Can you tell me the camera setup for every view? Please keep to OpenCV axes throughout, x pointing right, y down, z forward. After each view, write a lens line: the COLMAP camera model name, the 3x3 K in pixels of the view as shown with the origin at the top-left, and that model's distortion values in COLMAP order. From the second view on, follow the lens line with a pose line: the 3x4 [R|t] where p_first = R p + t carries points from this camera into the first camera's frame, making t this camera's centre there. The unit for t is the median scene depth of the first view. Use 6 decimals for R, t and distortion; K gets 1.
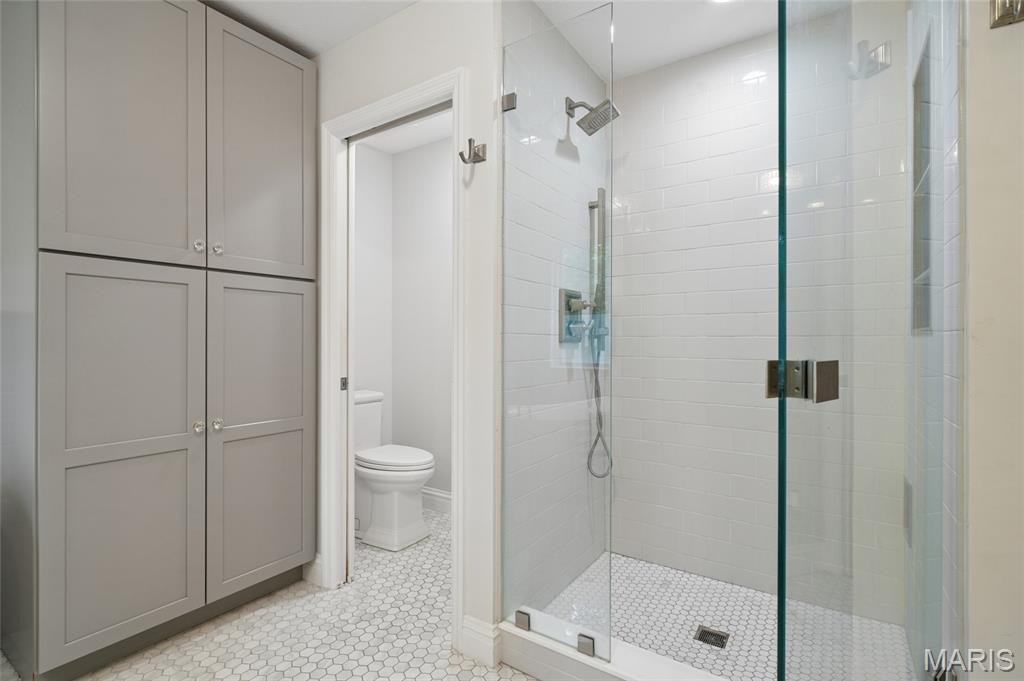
lens RADIAL K [[479.5, 0, 512.0], [0, 479.5, 340.5], [0, 0, 1]] dist [-0.000849, -0.000369]
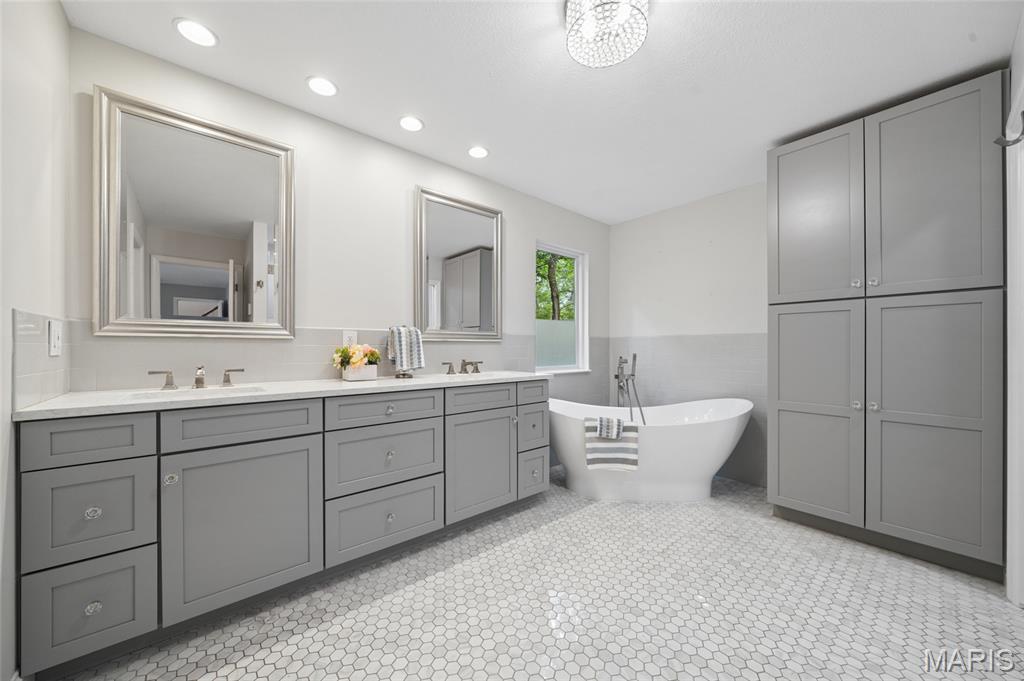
lens RADIAL K [[371.2, 0, 509.9], [0, 371.2, 364.6], [0, 0, 1]] dist [0.000676, 0.000046]
pose [[-0.273233, 0.043086, -0.960982, 0.664342], [-0.003358, 0.998948, 0.045743, 0.005207], [0.961942, 0.015725, -0.272801, 0.240705]]
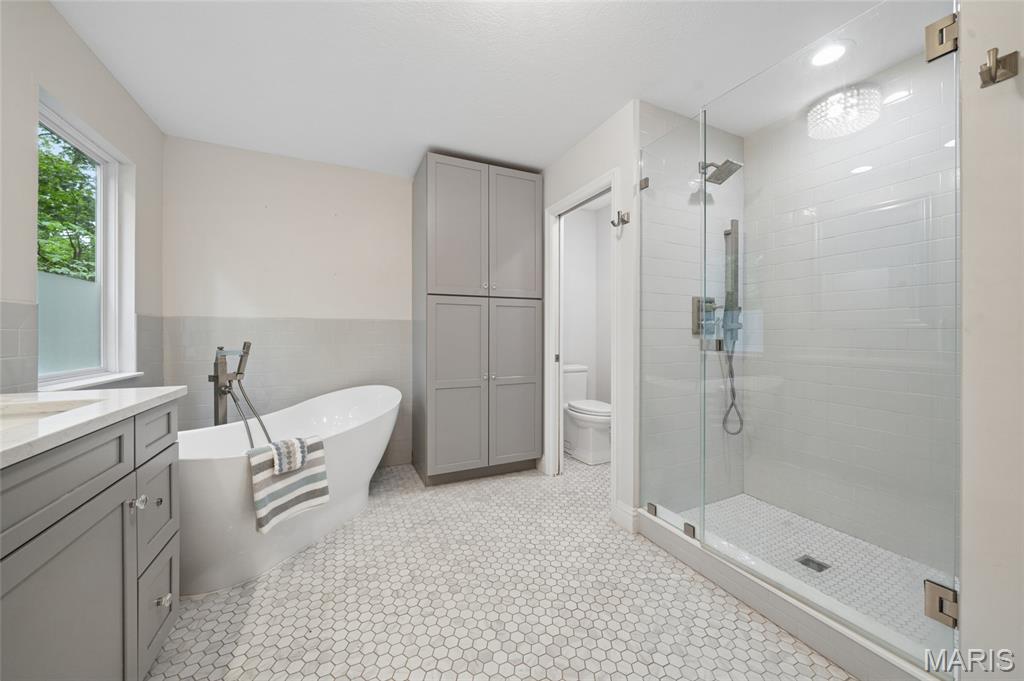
lens RADIAL K [[370.0, 0, 512.0], [0, 370.0, 340.5], [0, 0, 1]] dist [0.000297, -0.000186]
pose [[0.856779, 0.011234, -0.515561, 0.211649], [-0.002213, 0.999834, 0.018109, 0.003293], [0.515679, -0.014375, 0.856661, -0.237369]]
